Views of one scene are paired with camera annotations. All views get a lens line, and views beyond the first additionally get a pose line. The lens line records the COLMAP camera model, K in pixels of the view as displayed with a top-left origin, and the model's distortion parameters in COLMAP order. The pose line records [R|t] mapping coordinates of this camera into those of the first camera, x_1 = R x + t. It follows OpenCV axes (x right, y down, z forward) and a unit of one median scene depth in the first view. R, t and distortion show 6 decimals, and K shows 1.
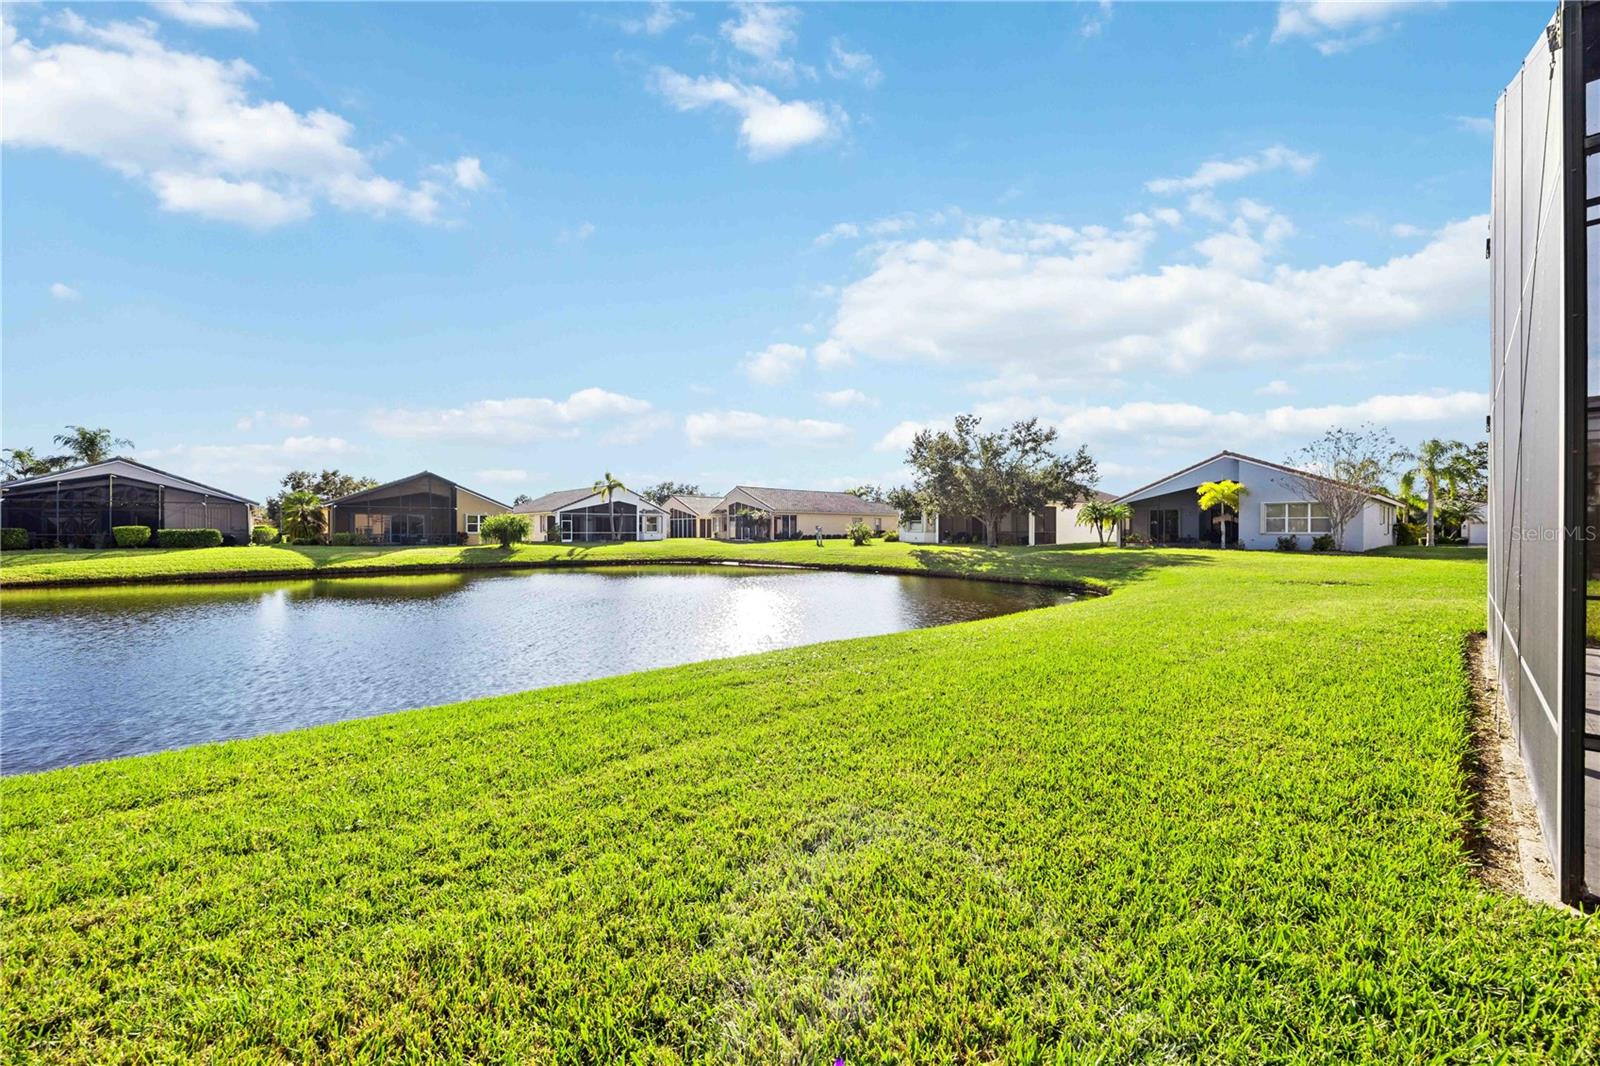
lens RADIAL K [[644.5, 0, 801.8], [0, 644.5, 534.7], [0, 0, 1]] dist [0.004220, 0.000152]
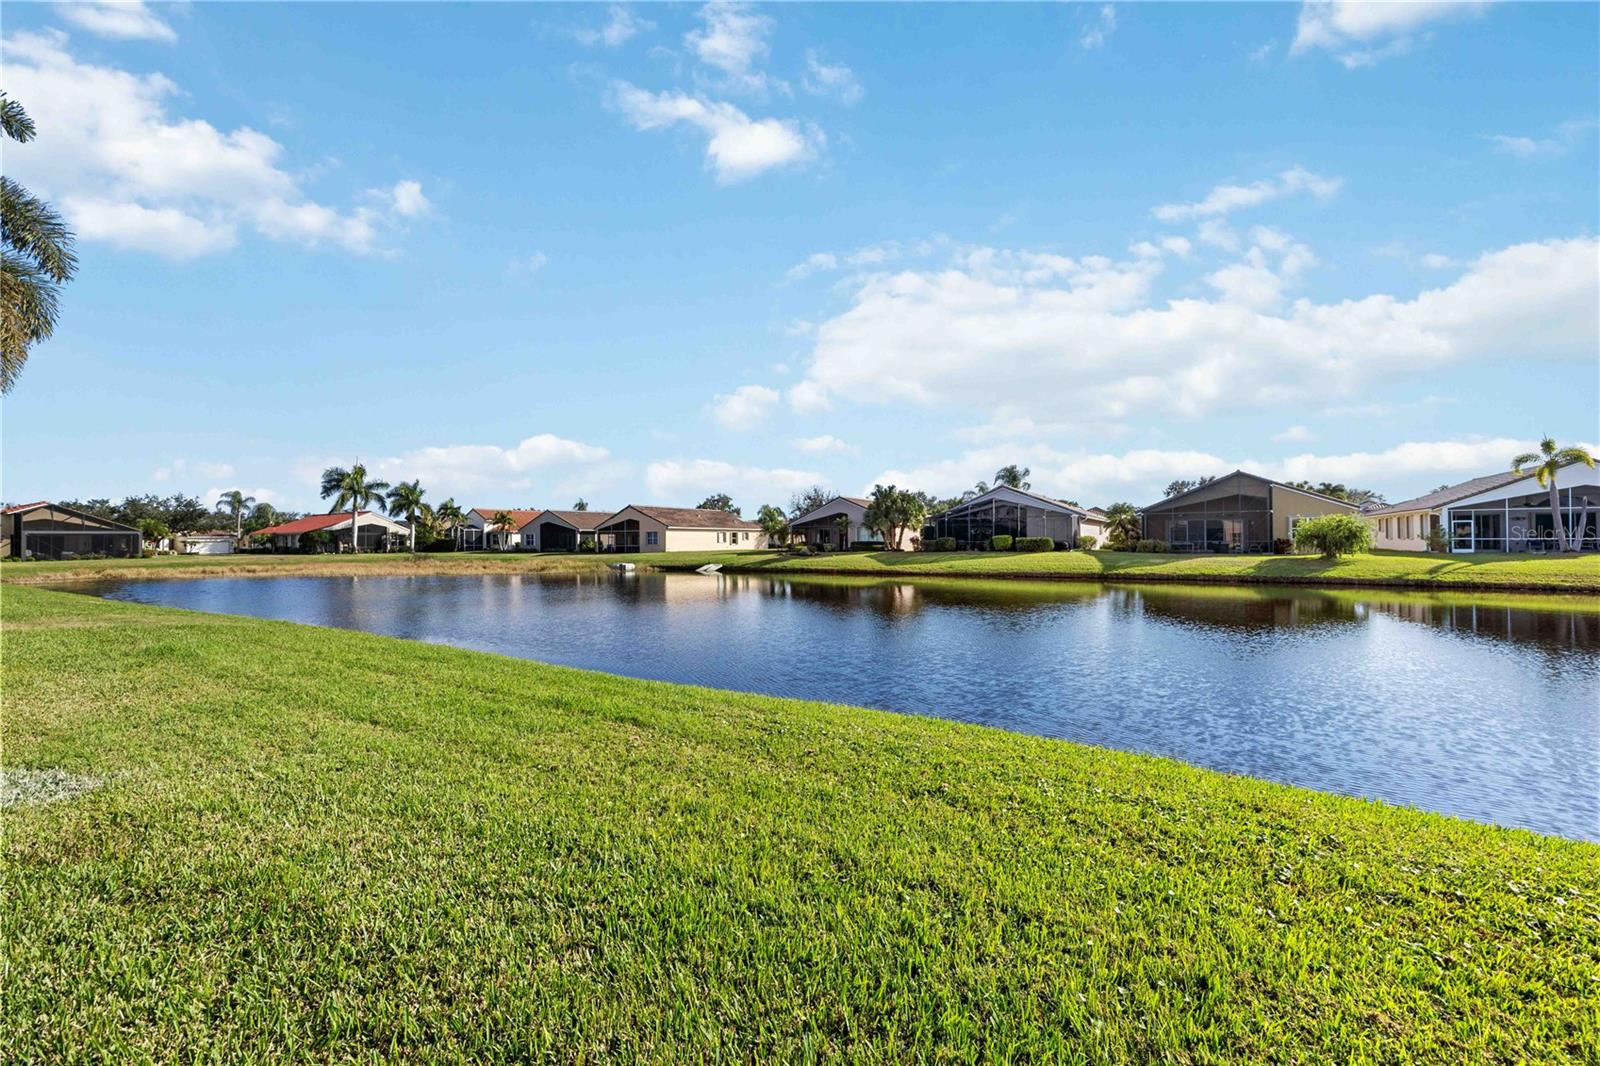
lens RADIAL K [[644.5, 0, 800.6], [0, 644.5, 535.8], [0, 0, 1]] dist [0.004220, 0.000152]
pose [[0.264470, -0.007818, -0.964362, 0.122935], [0.003497, 0.999968, -0.007147, -0.003946], [0.964388, -0.001482, 0.264489, 0.183998]]
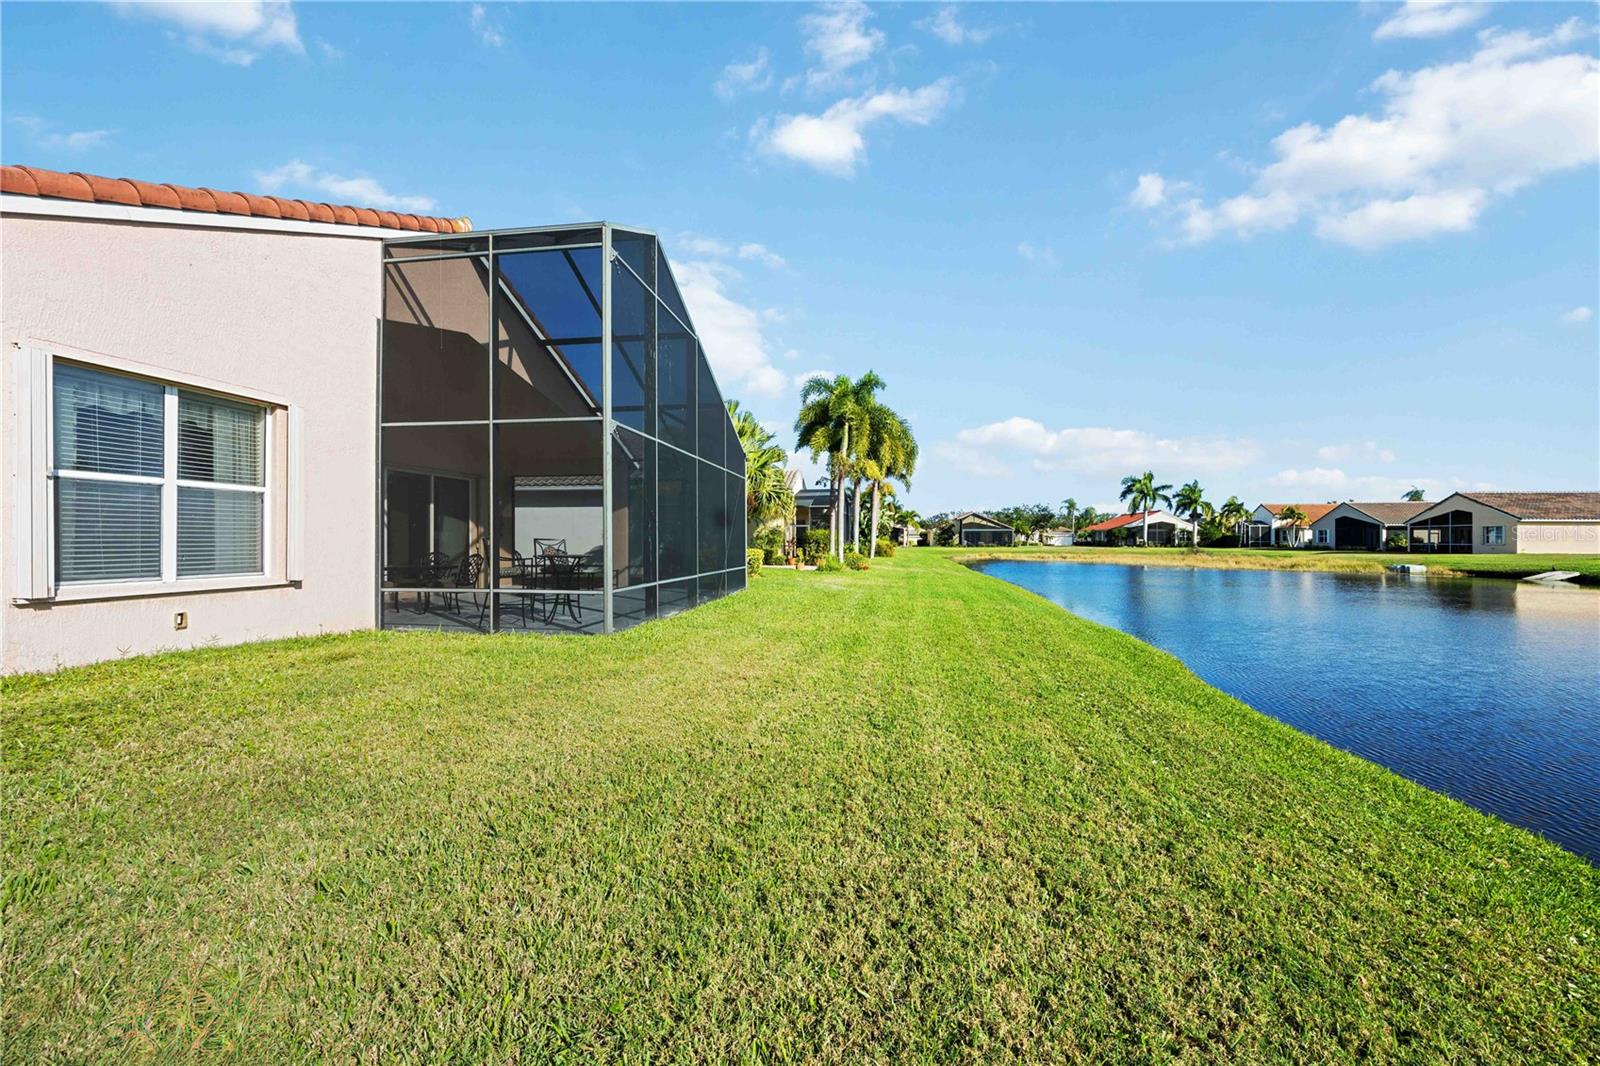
lens RADIAL K [[644.5, 0, 795.6], [0, 644.5, 538.0], [0, 0, 1]] dist [0.004220, 0.000152]
pose [[-0.787359, -0.001616, -0.616493, 0.259714], [-0.004566, 0.999984, 0.003210, -0.002689], [0.616478, 0.005342, -0.787354, 0.404303]]
